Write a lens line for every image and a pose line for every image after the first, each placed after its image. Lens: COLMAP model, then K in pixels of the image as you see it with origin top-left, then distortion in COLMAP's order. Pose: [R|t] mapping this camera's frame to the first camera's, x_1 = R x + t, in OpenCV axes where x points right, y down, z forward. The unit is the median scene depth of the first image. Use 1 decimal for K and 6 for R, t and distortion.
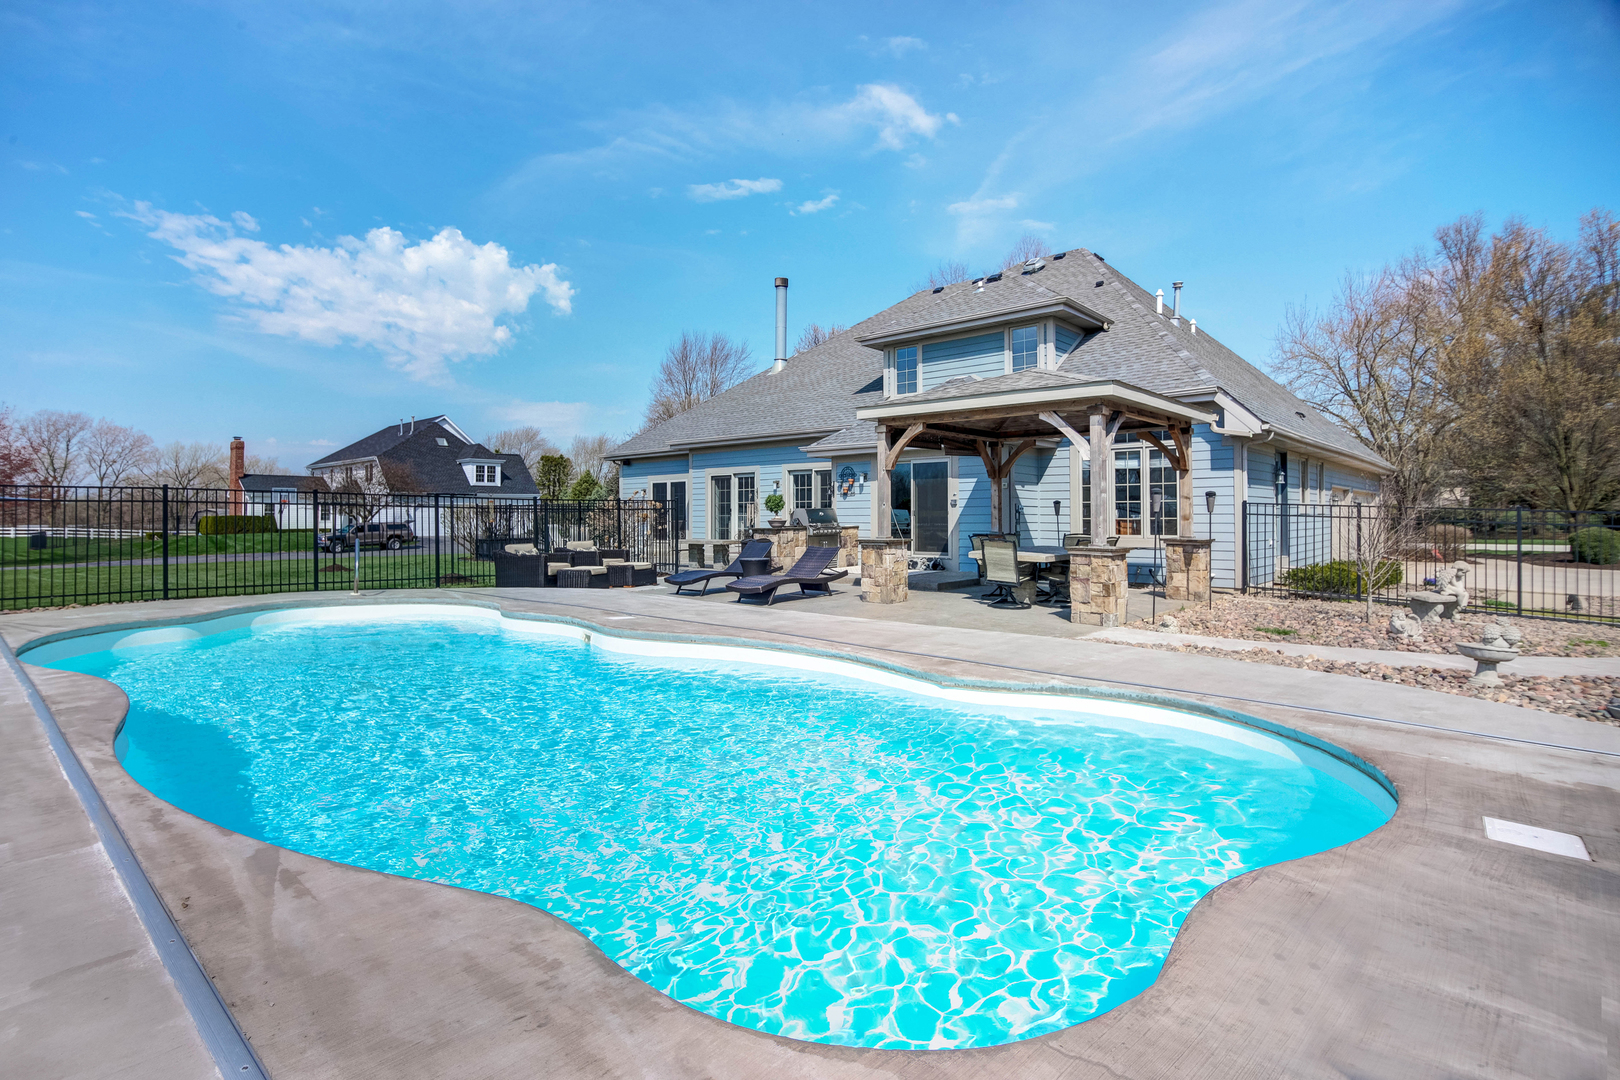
lens RADIAL K [[804.3, 0, 808.0], [0, 804.3, 542.5], [0, 0, 1]] dist [-0.003345, -0.000729]
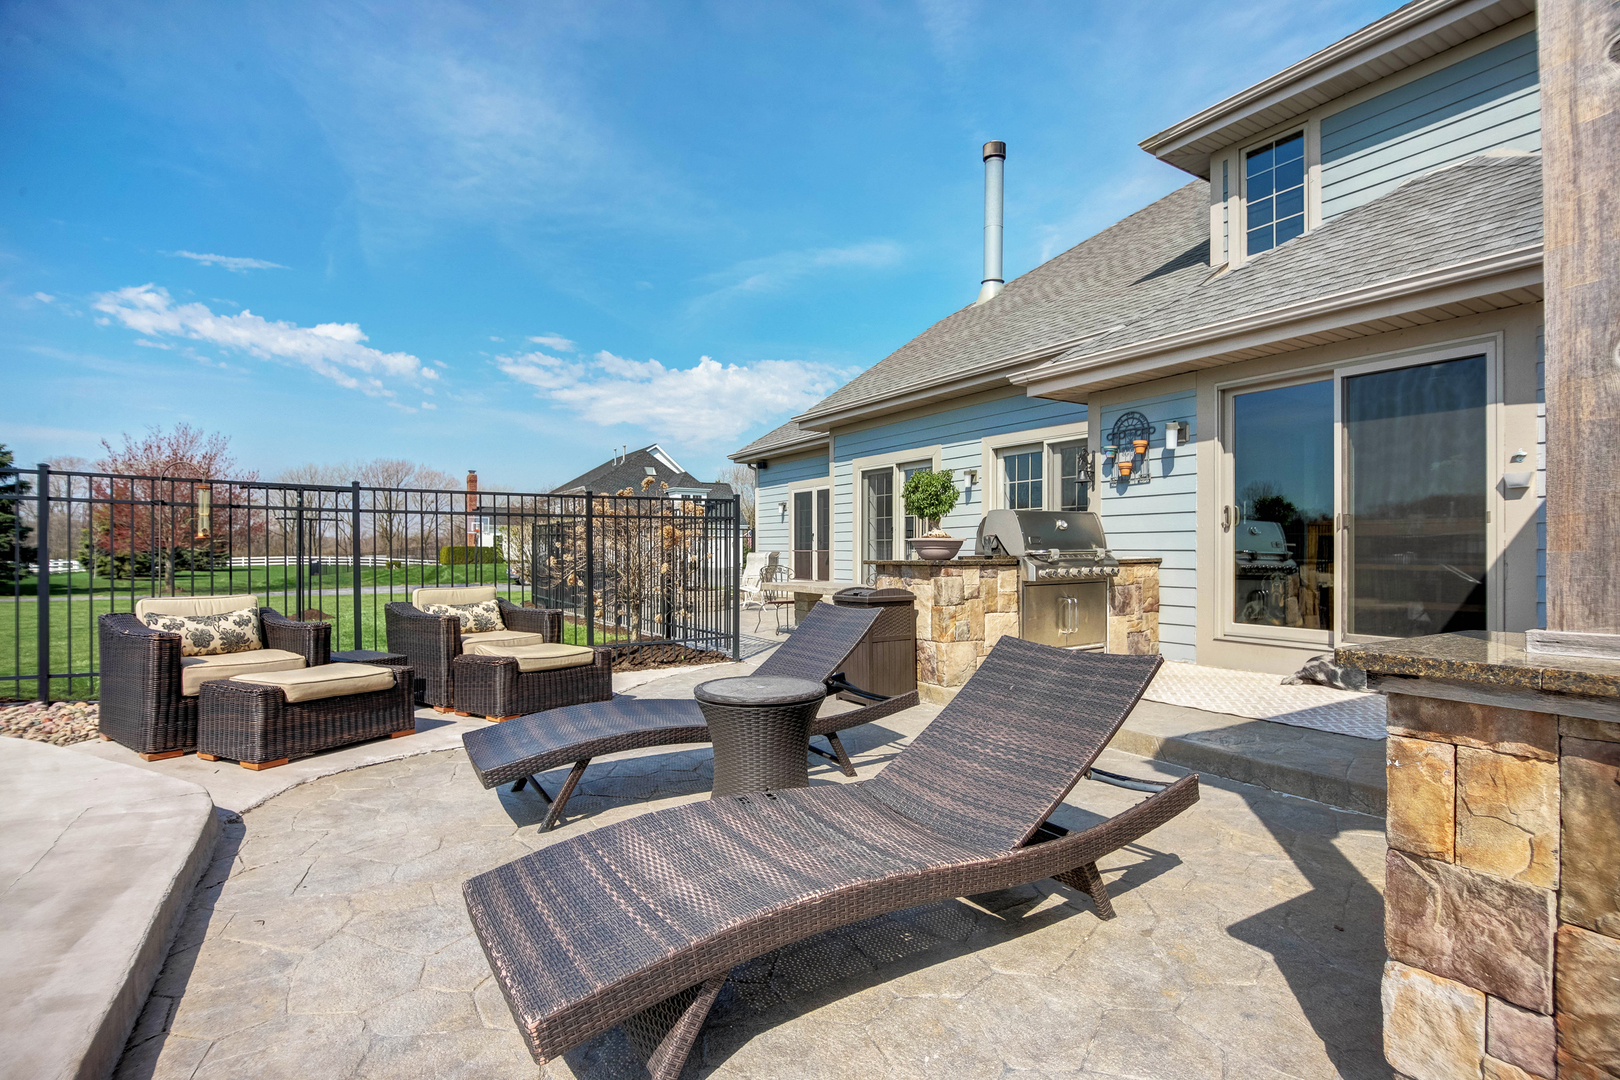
lens RADIAL K [[804.3, 0, 808.0], [0, 804.3, 542.5], [0, 0, 1]] dist [-0.003345, -0.000729]
pose [[0.957301, 0.003947, -0.289066, 0.010469], [-0.017118, 0.998926, -0.043050, -0.008078], [0.288586, 0.046160, 0.956341, 0.536549]]
